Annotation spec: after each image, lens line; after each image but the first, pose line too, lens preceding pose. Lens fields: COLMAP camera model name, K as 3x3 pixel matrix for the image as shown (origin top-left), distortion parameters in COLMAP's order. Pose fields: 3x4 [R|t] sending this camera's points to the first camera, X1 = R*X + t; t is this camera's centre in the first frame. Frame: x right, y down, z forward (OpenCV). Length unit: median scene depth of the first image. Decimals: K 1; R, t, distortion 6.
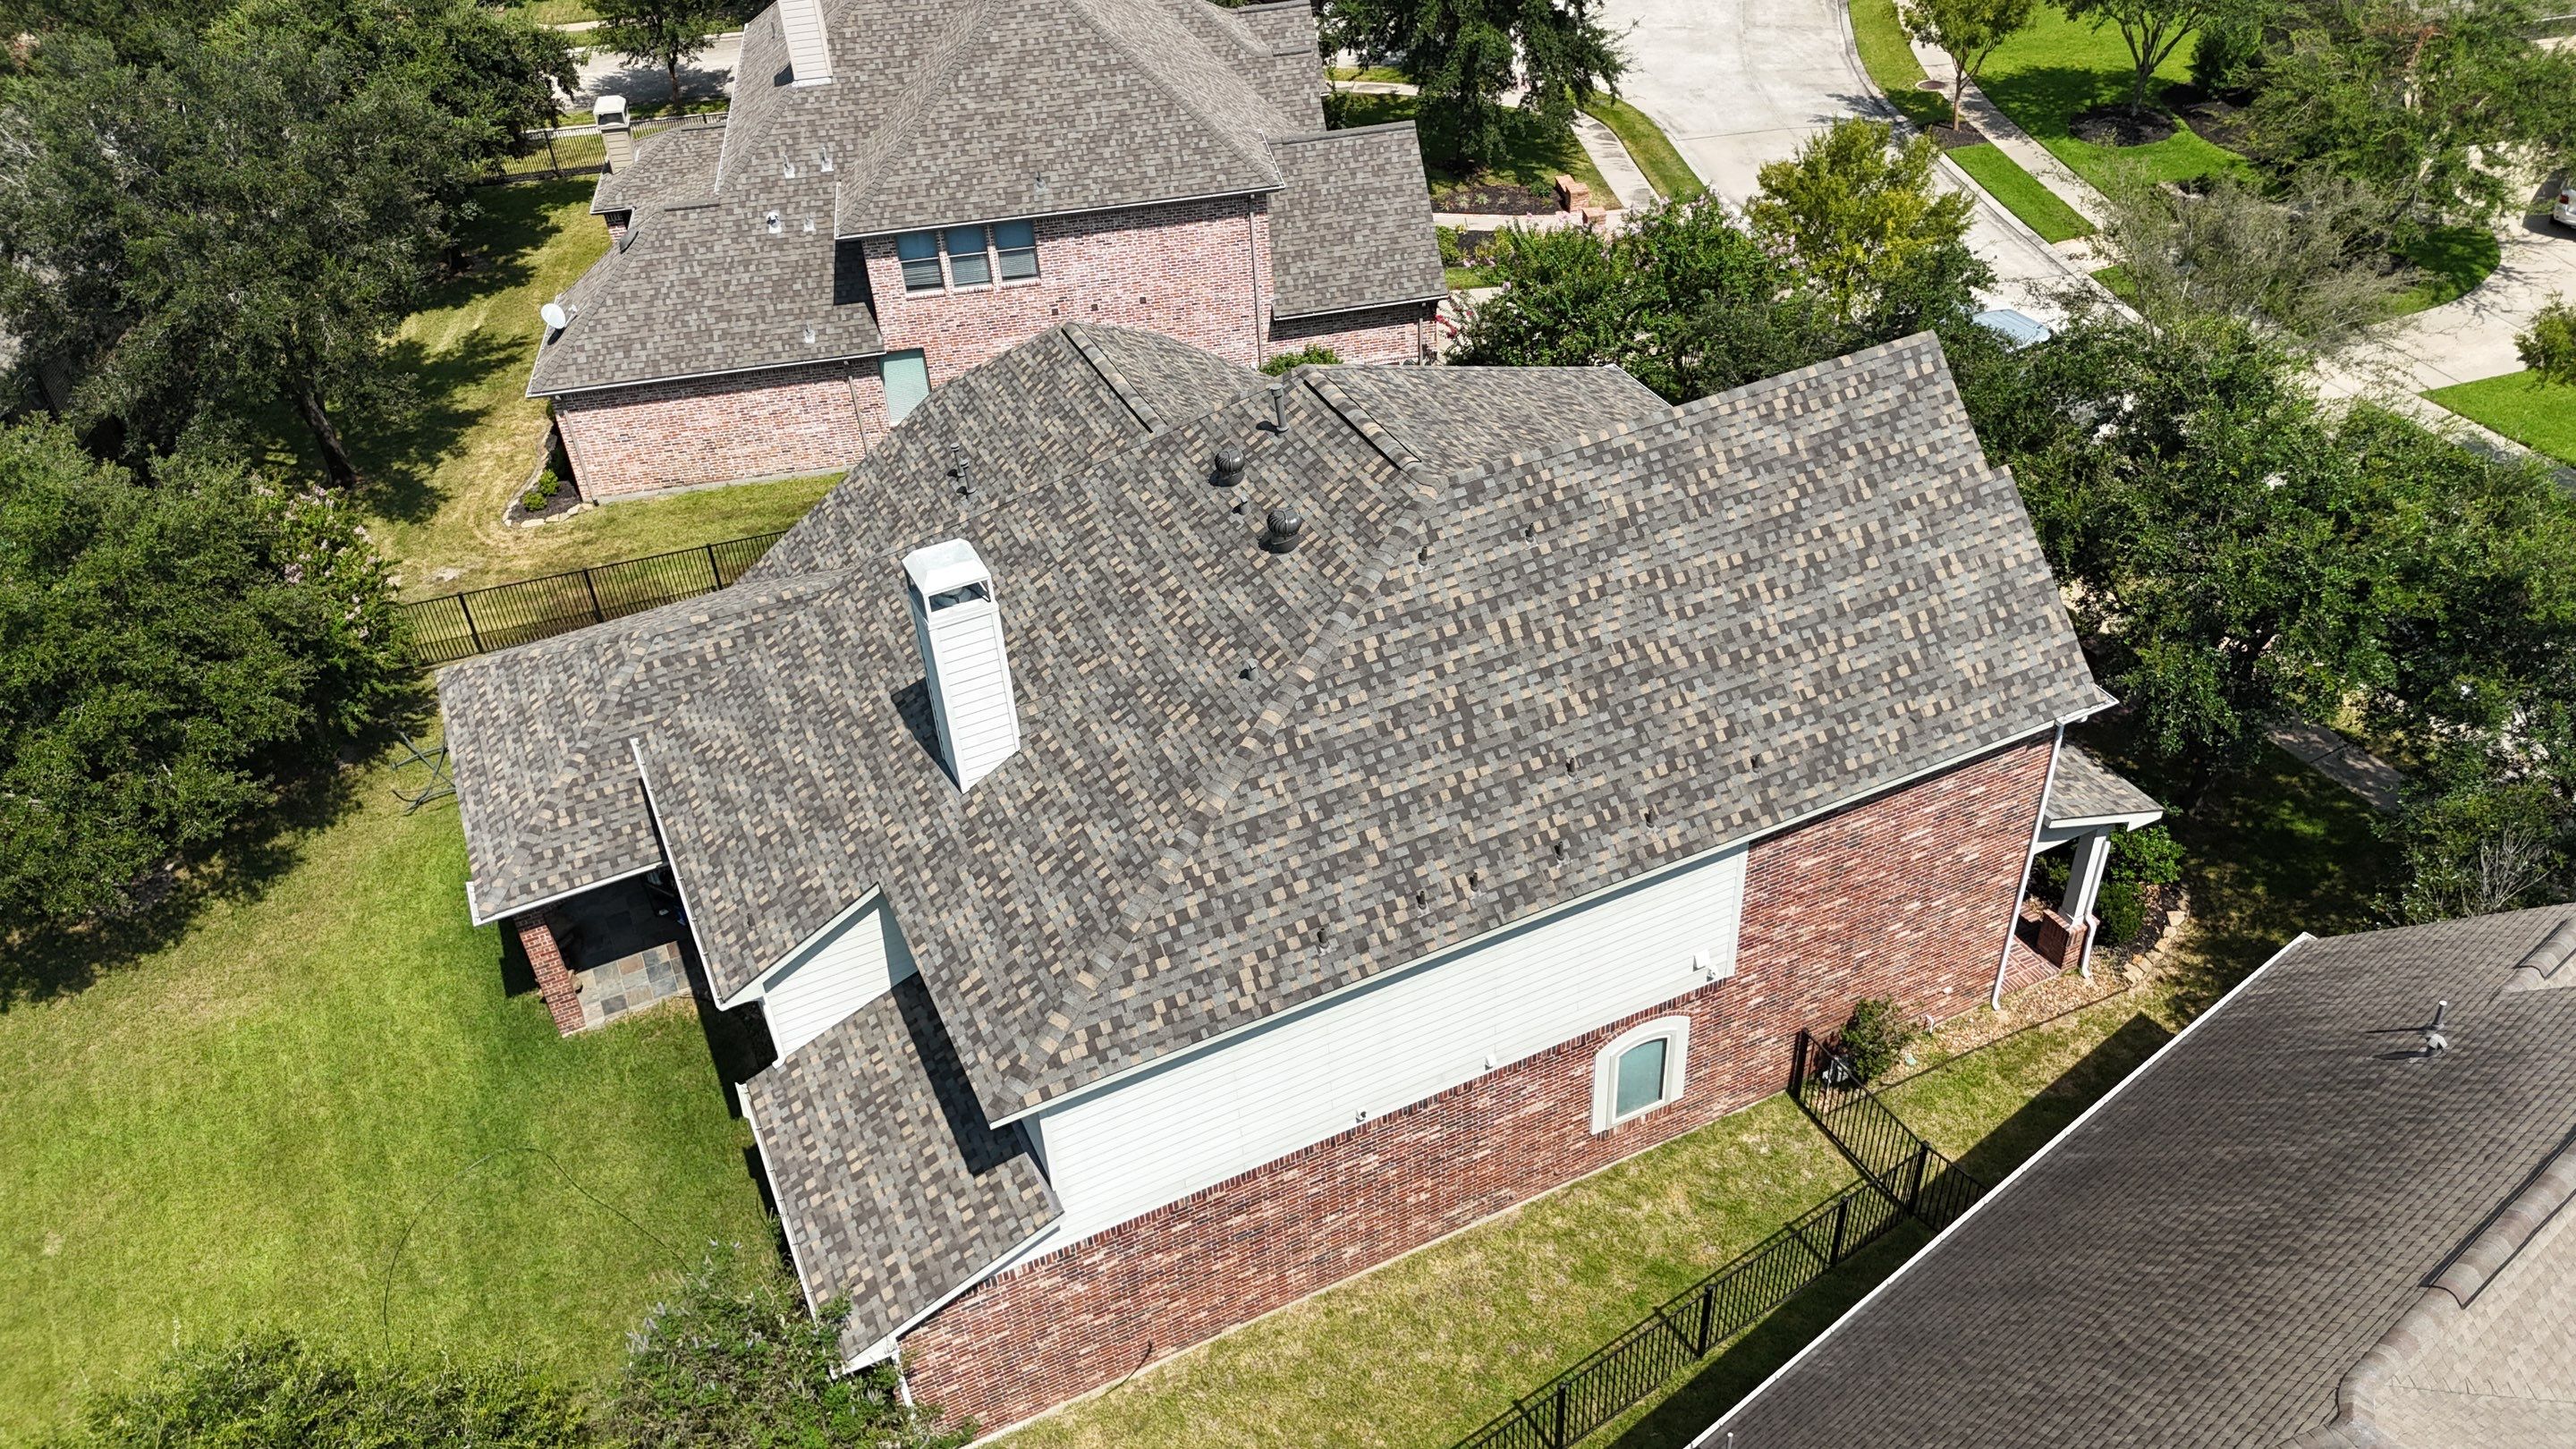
lens RADIAL K [[1895.1, 0, 1292.1], [0, 1895.1, 724.9], [0, 0, 1]] dist [0.079052, -0.090790]
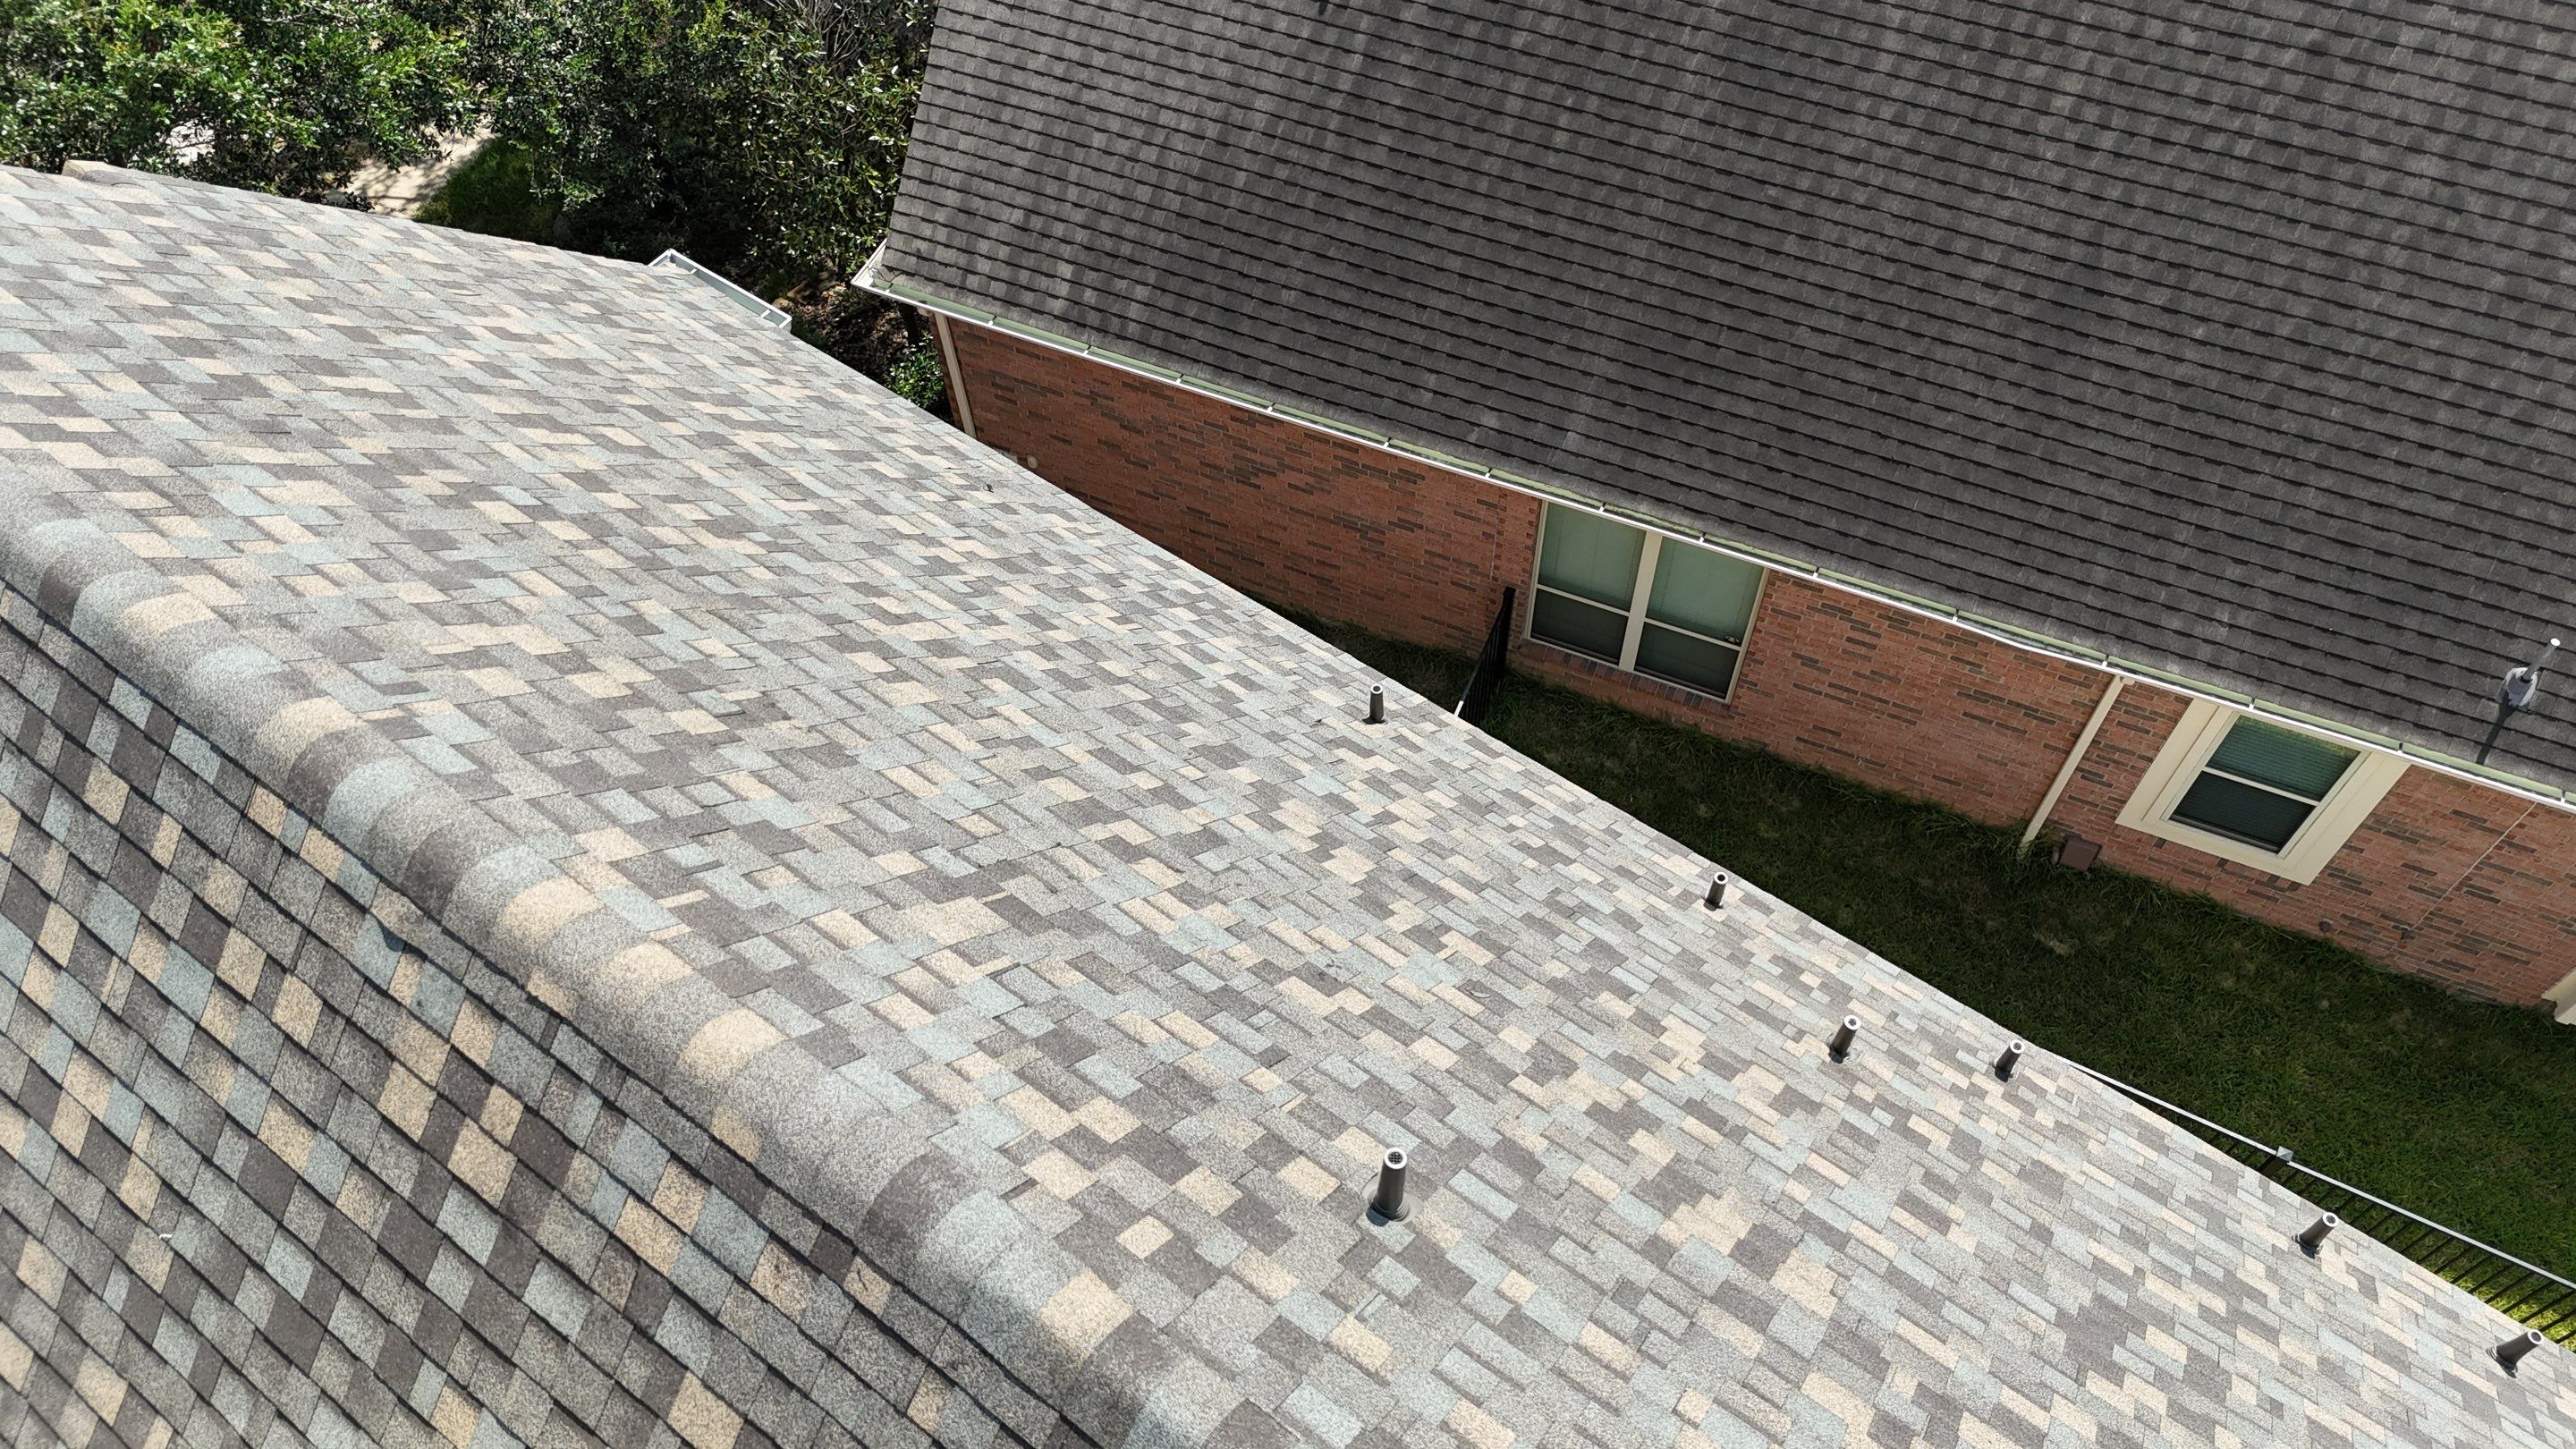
lens RADIAL K [[1895.1, 0, 1288.1], [0, 1895.1, 717.8], [0, 0, 1]] dist [0.079052, -0.090790]
pose [[-0.473131, -0.688233, 0.549984, 0.056915], [0.578728, 0.227889, 0.783033, -0.253261], [-0.664244, 0.688768, 0.290479, 0.879952]]
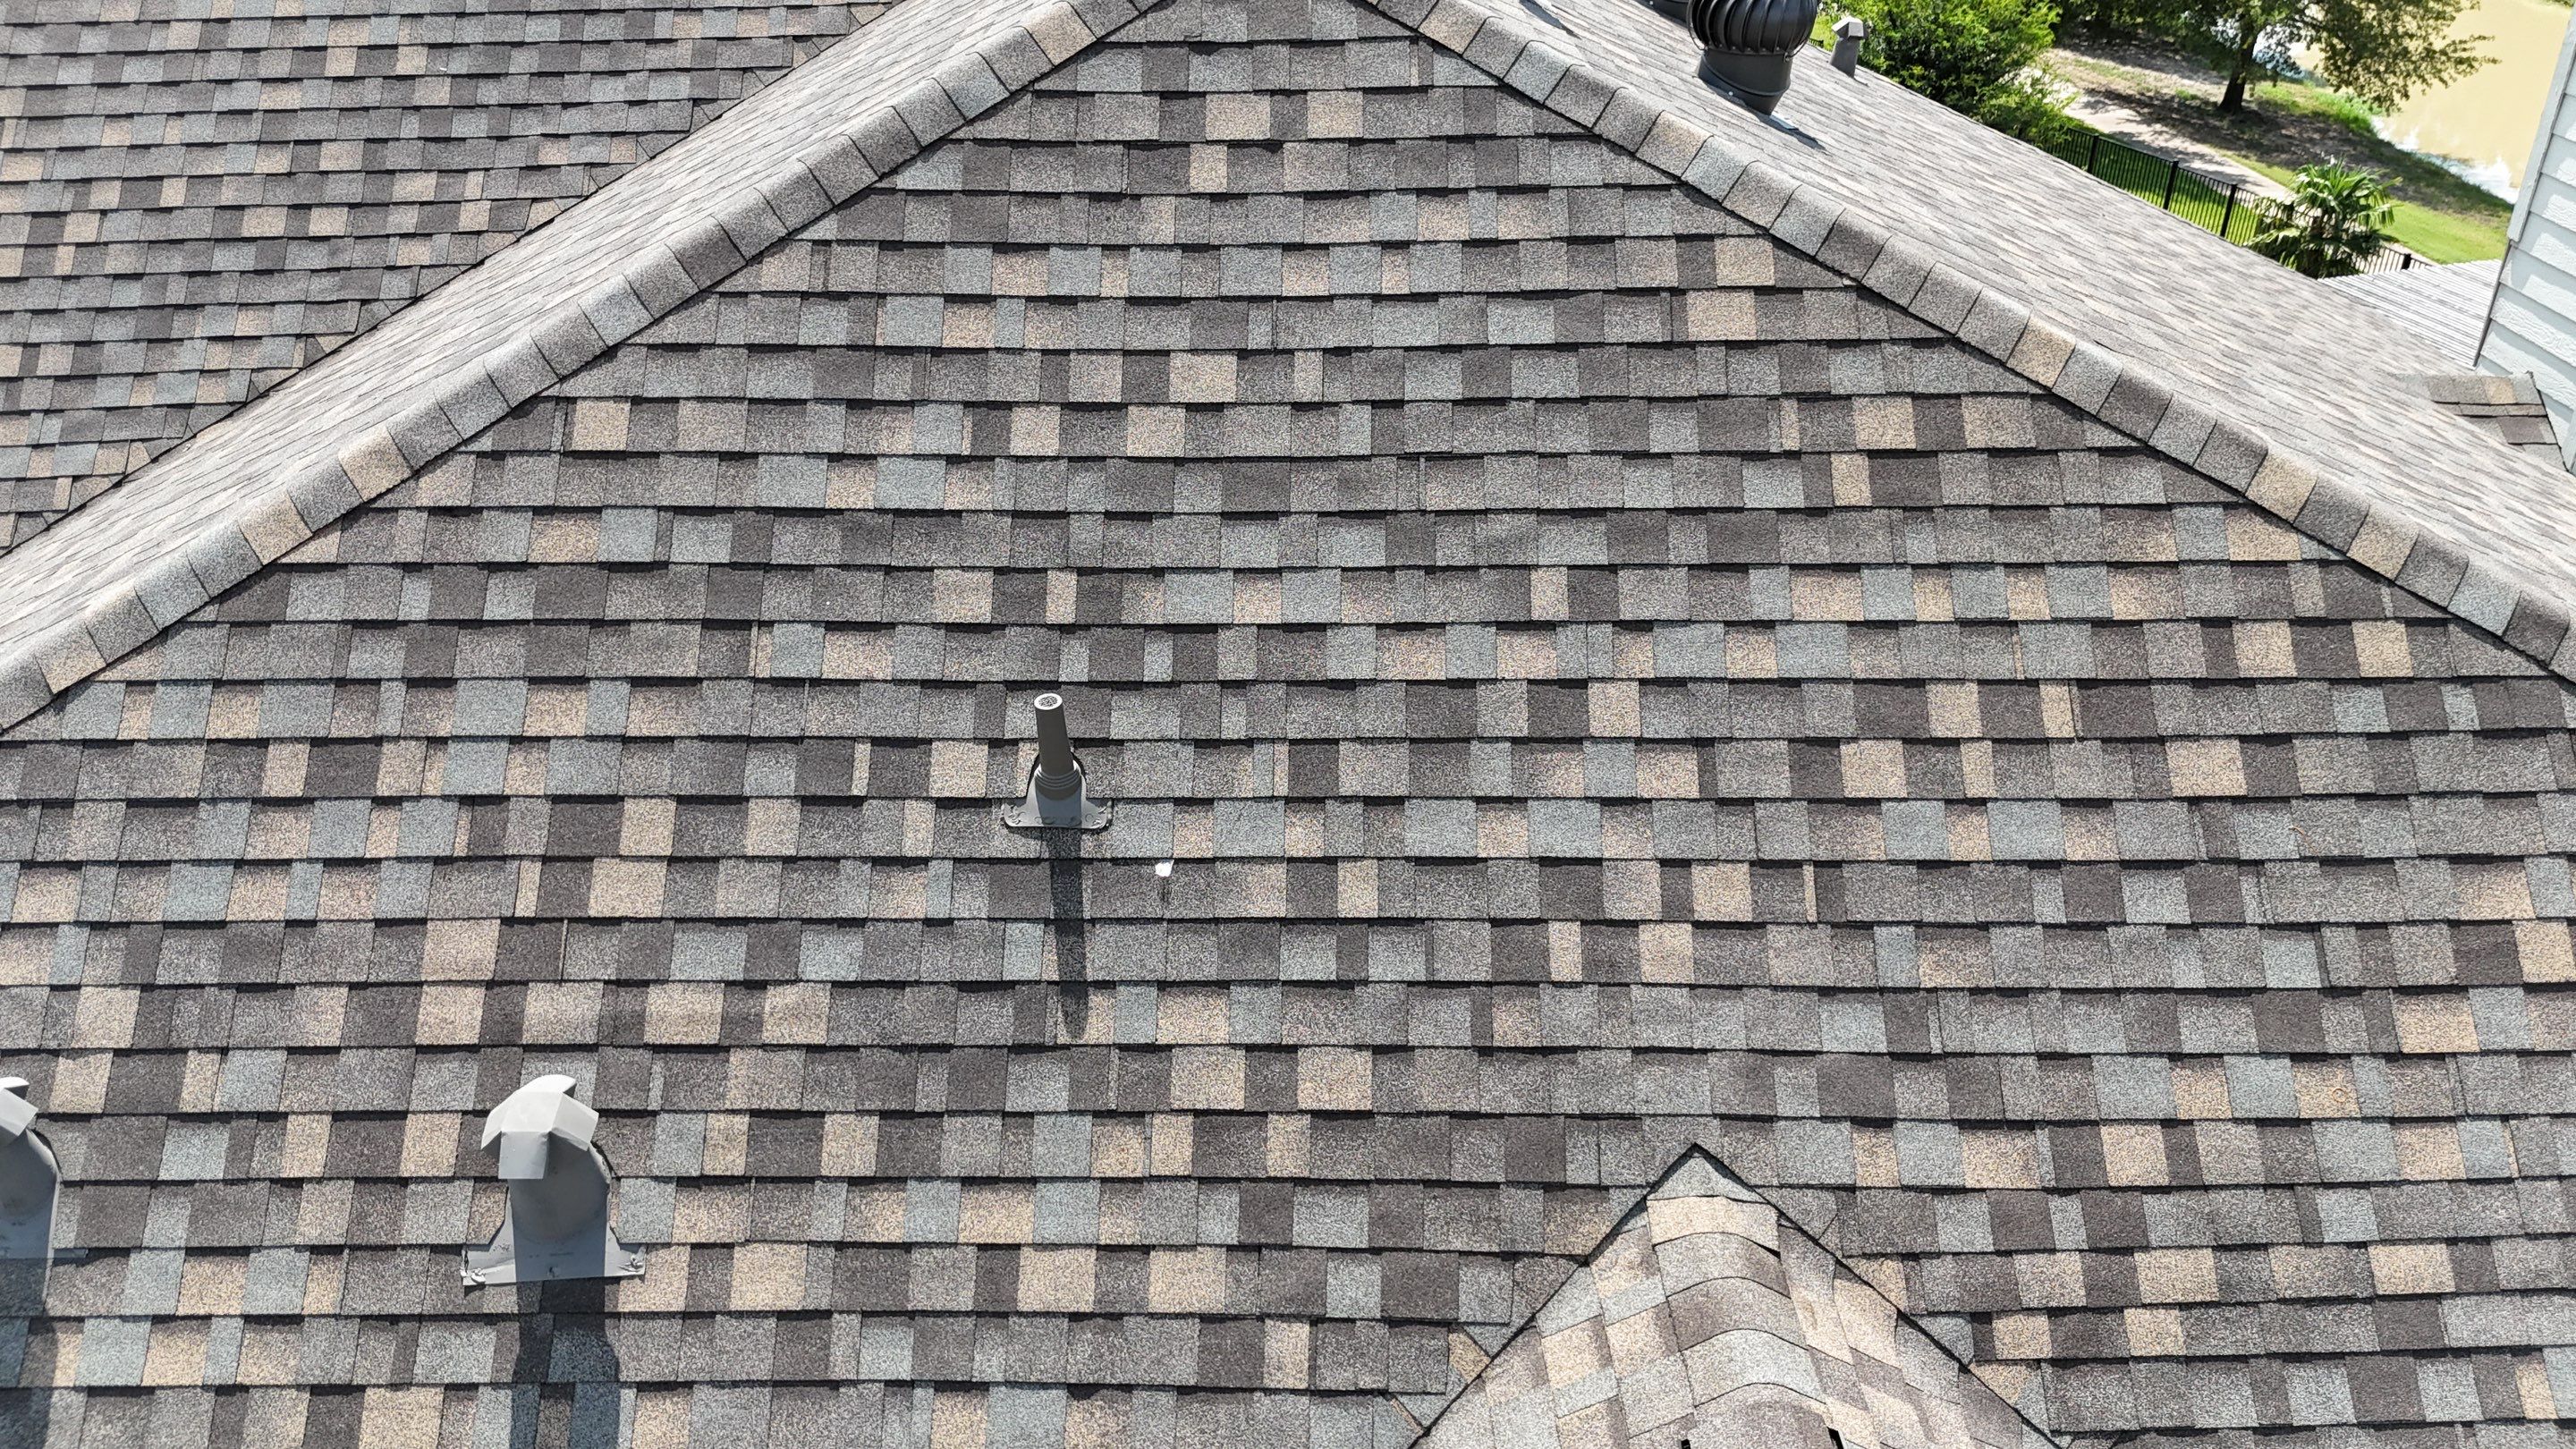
lens RADIAL K [[1895.1, 0, 1291.6], [0, 1895.1, 737.2], [0, 0, 1]] dist [0.079052, -0.090790]
pose [[-0.903366, -0.145296, 0.403509, -0.095081], [0.317001, 0.407492, 0.856423, -0.341357], [-0.288862, 0.901576, -0.322056, 1.211063]]
